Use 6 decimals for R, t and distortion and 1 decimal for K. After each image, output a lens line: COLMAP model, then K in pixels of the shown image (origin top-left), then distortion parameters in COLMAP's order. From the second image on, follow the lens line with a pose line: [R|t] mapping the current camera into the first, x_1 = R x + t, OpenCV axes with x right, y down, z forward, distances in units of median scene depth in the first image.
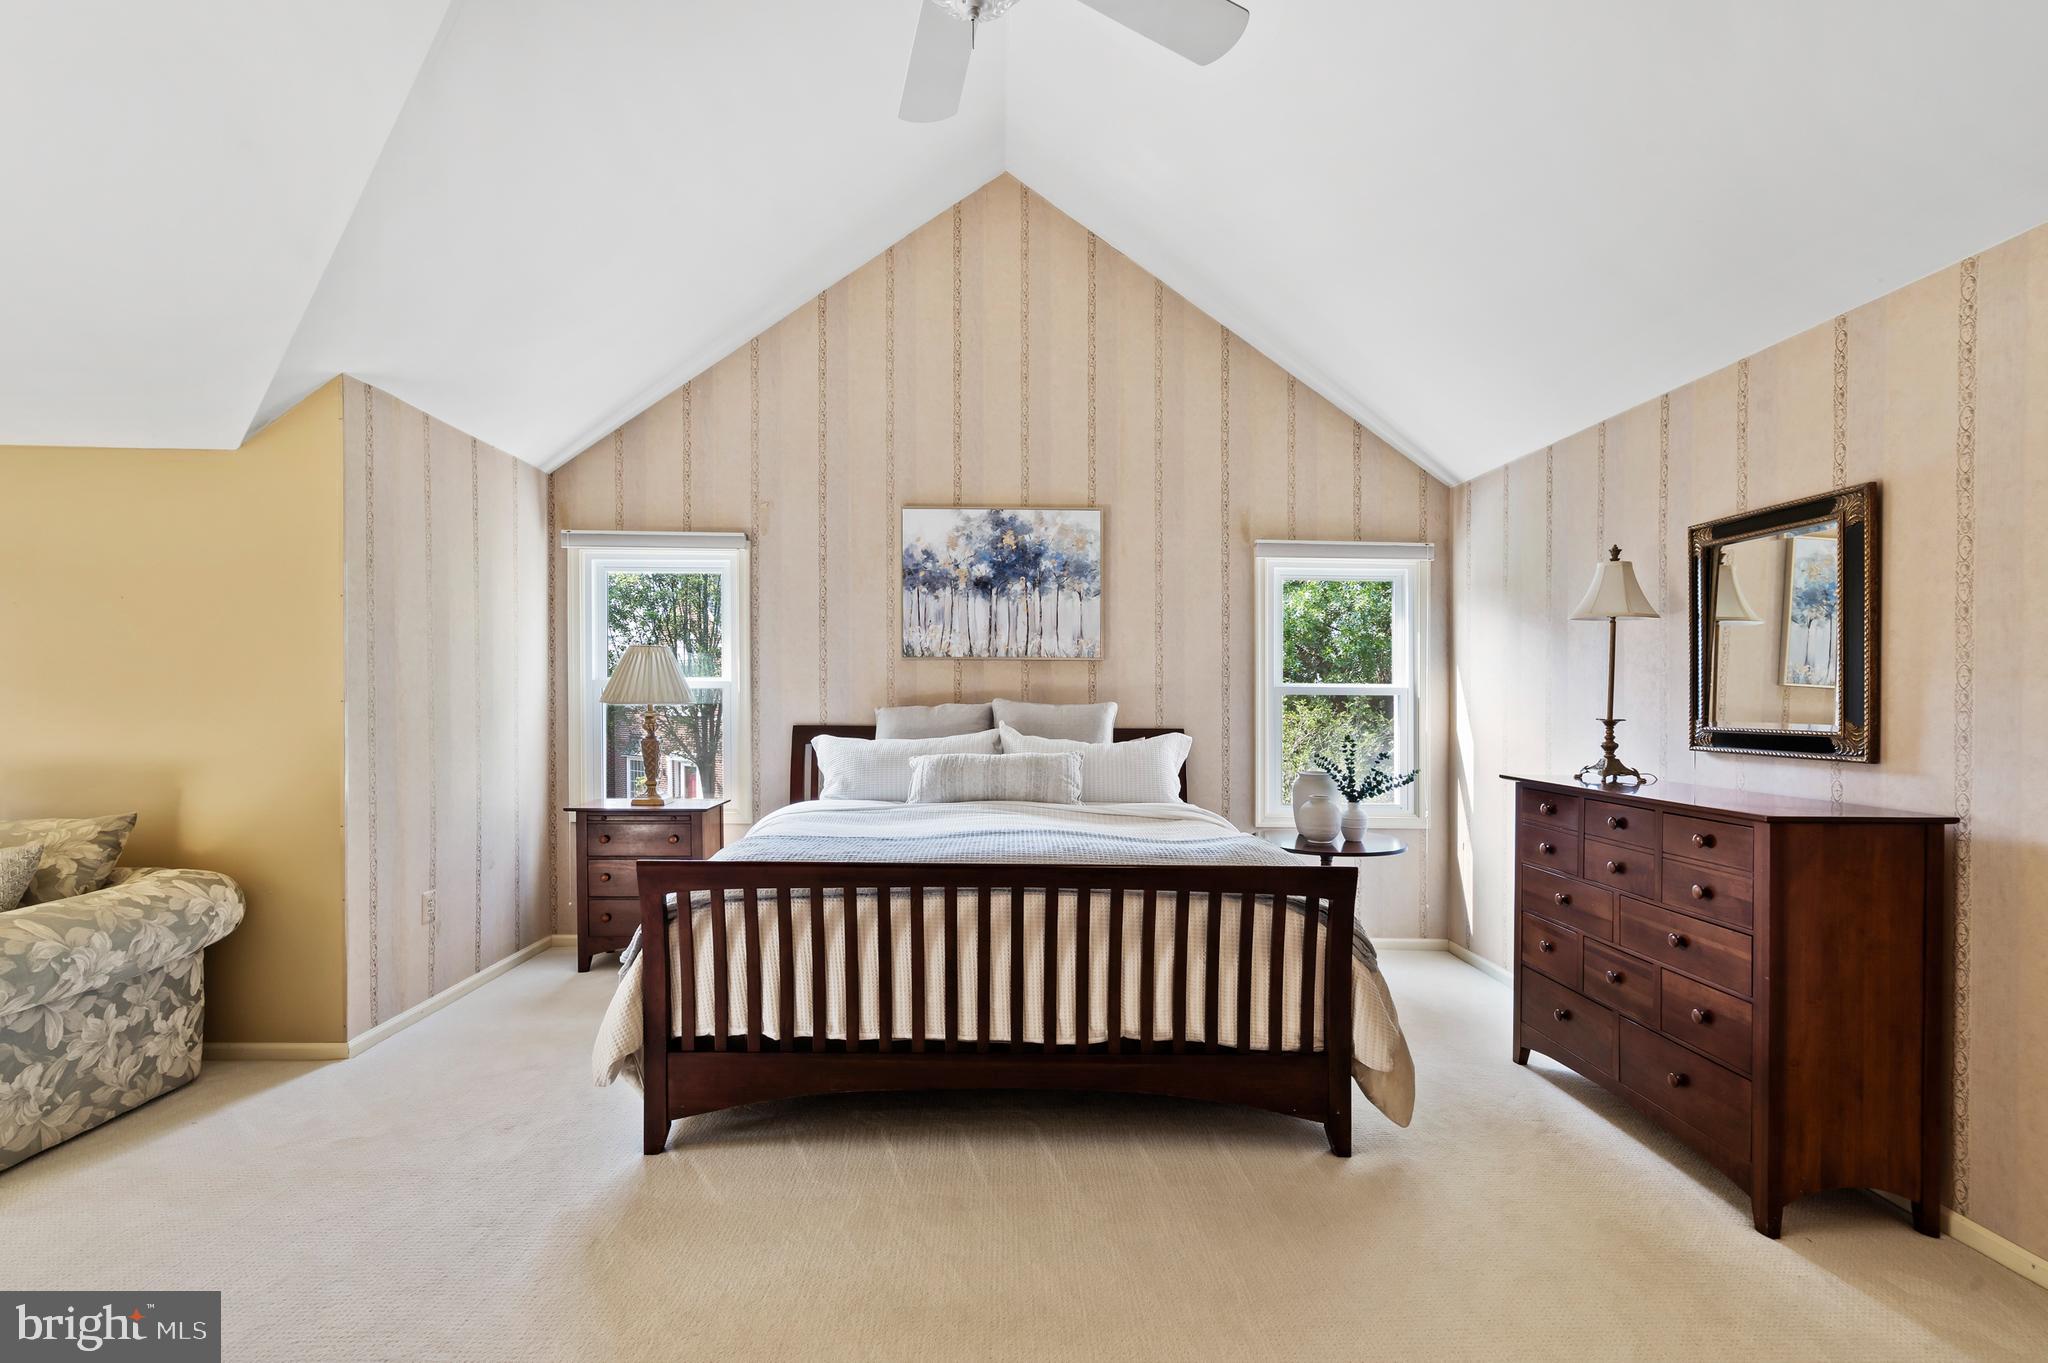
lens RADIAL K [[949.4, 0, 1023.0], [0, 949.4, 712.7], [0, 0, 1]] dist [0.000599, 0.000806]
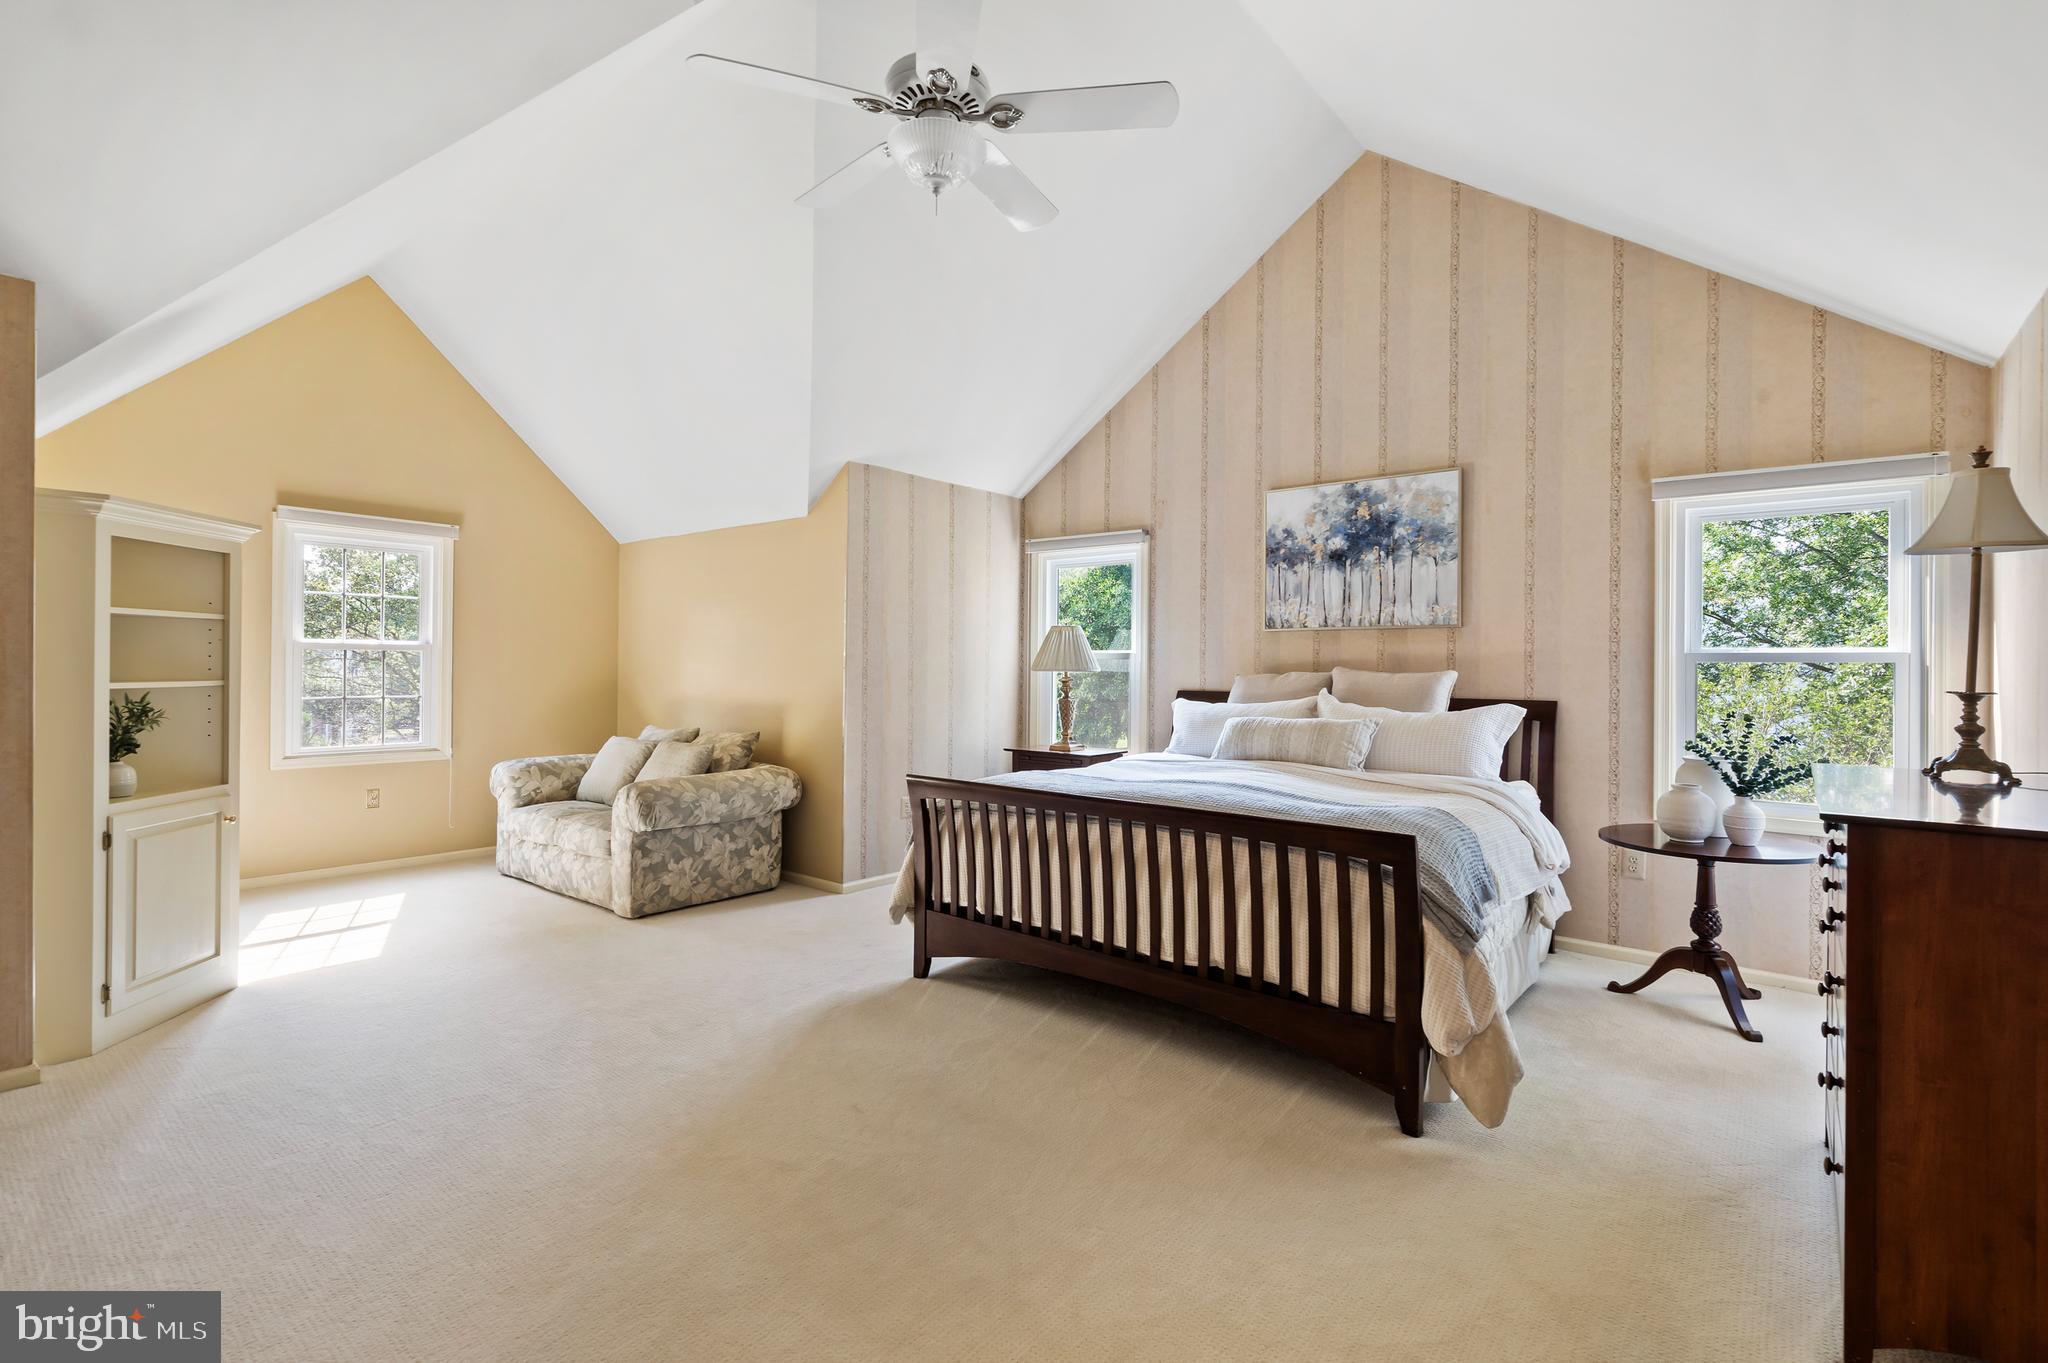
lens RADIAL K [[938.8, 0, 1022.8], [0, 938.8, 672.6], [0, 0, 1]] dist [0.000515, 0.000906]
pose [[0.758248, 0.003229, -0.651958, 0.364845], [-0.013547, 0.999850, -0.010803, 0.006381], [0.651825, 0.017023, 0.758178, 0.004670]]
